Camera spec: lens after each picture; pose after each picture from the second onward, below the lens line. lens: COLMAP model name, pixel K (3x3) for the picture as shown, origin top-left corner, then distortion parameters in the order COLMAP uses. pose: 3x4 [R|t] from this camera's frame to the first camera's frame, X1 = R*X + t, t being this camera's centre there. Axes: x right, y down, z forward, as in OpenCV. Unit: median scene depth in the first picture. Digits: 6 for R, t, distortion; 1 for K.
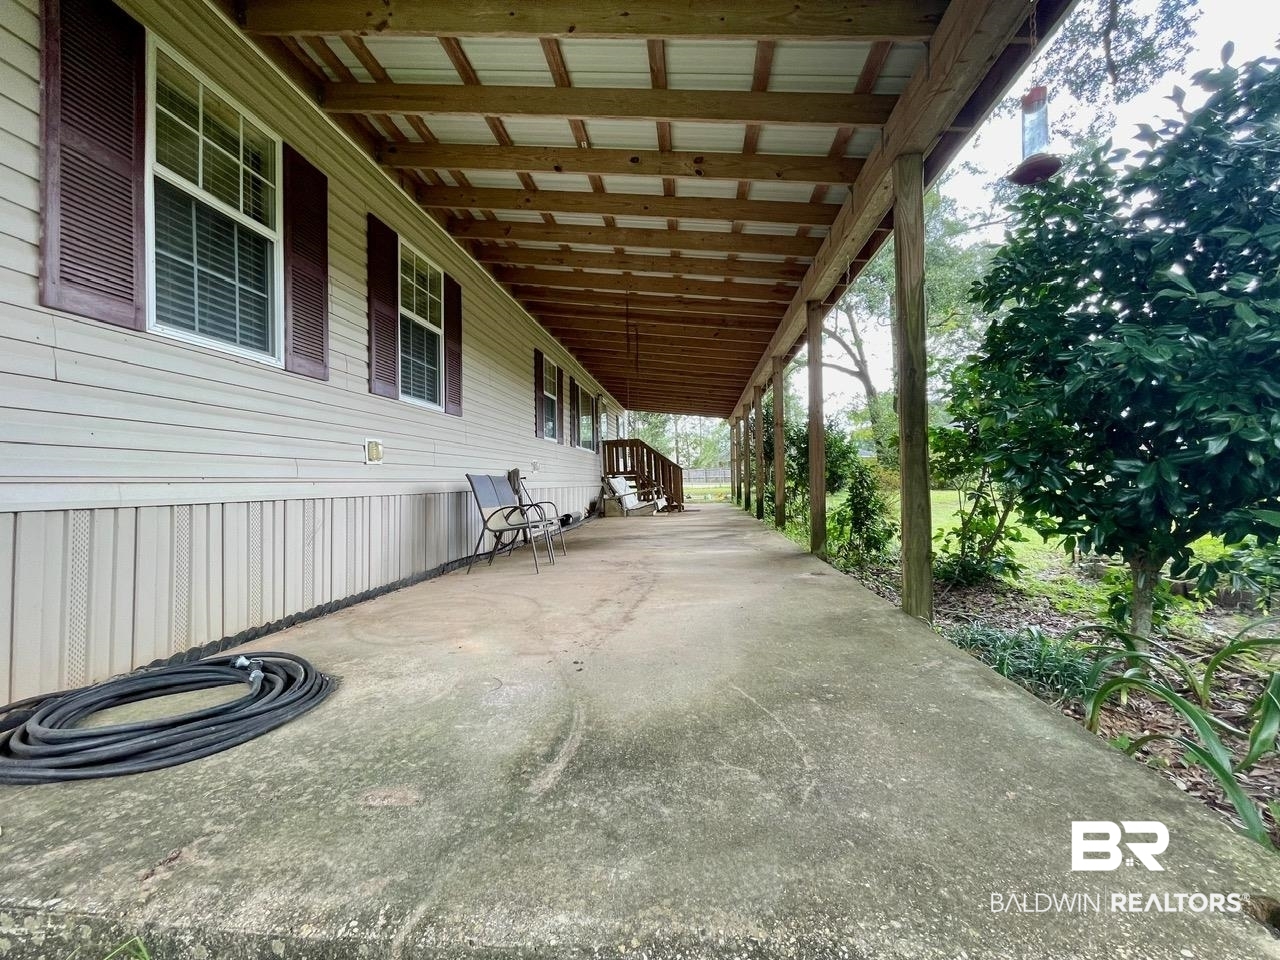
lens RADIAL K [[514.5, 0, 635.6], [0, 514.5, 476.7], [0, 0, 1]] dist [-0.003489, -0.000211]
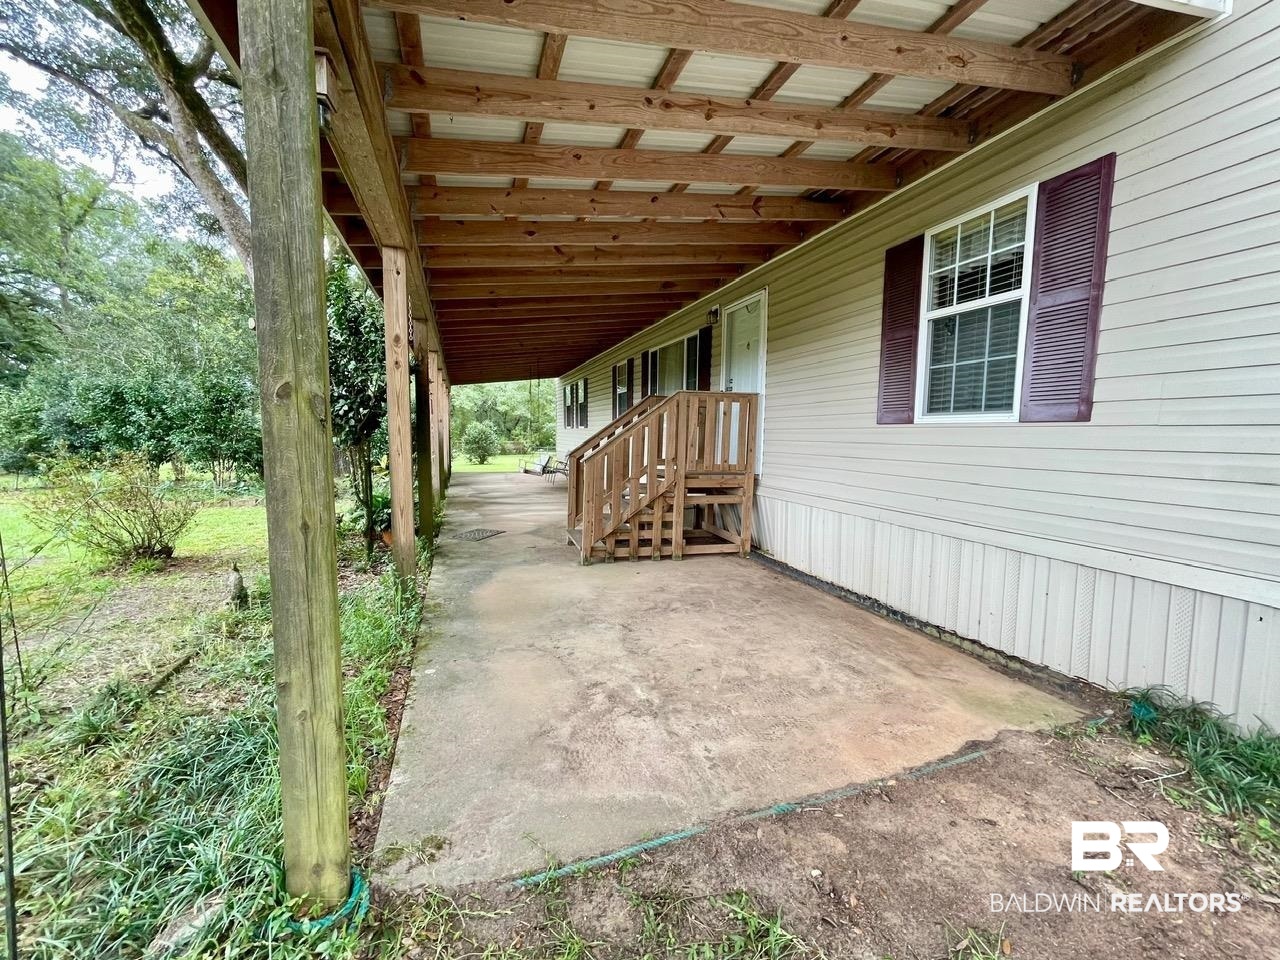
lens RADIAL K [[514.5, 0, 635.6], [0, 514.5, 476.7], [0, 0, 1]] dist [-0.003489, -0.000211]
pose [[-0.904163, 0.028288, -0.426249, 0.263720], [-0.006579, 0.996765, 0.080105, -0.109652], [0.427136, 0.075233, -0.901052, 0.982405]]
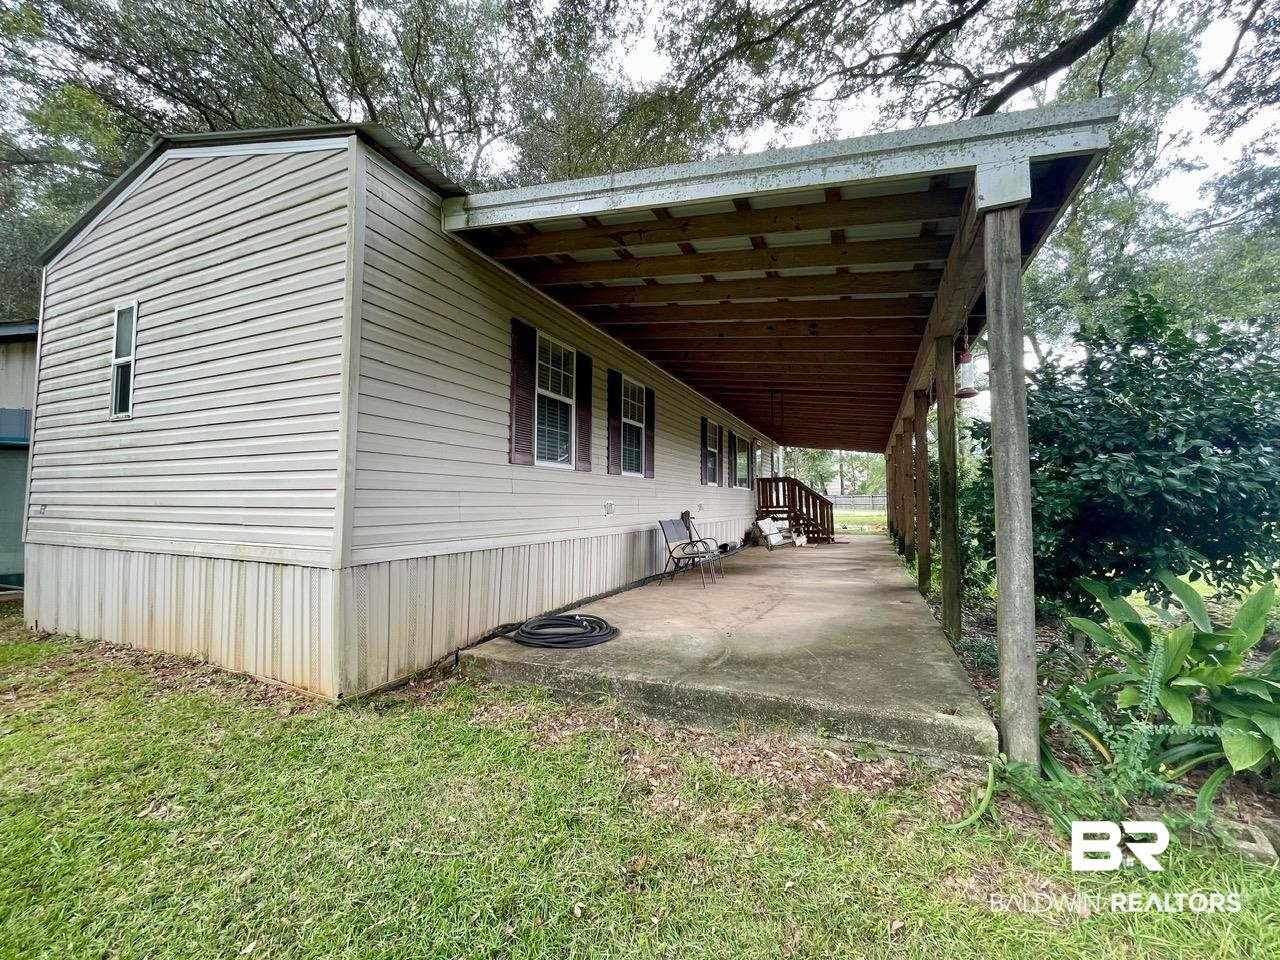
lens RADIAL K [[514.5, 0, 635.6], [0, 514.5, 476.7], [0, 0, 1]] dist [-0.003489, -0.000211]
pose [[0.953284, 0.002924, -0.302061, 0.063451], [-0.014658, 0.999223, -0.036587, -0.073433], [0.301719, 0.039306, 0.952586, -0.457283]]
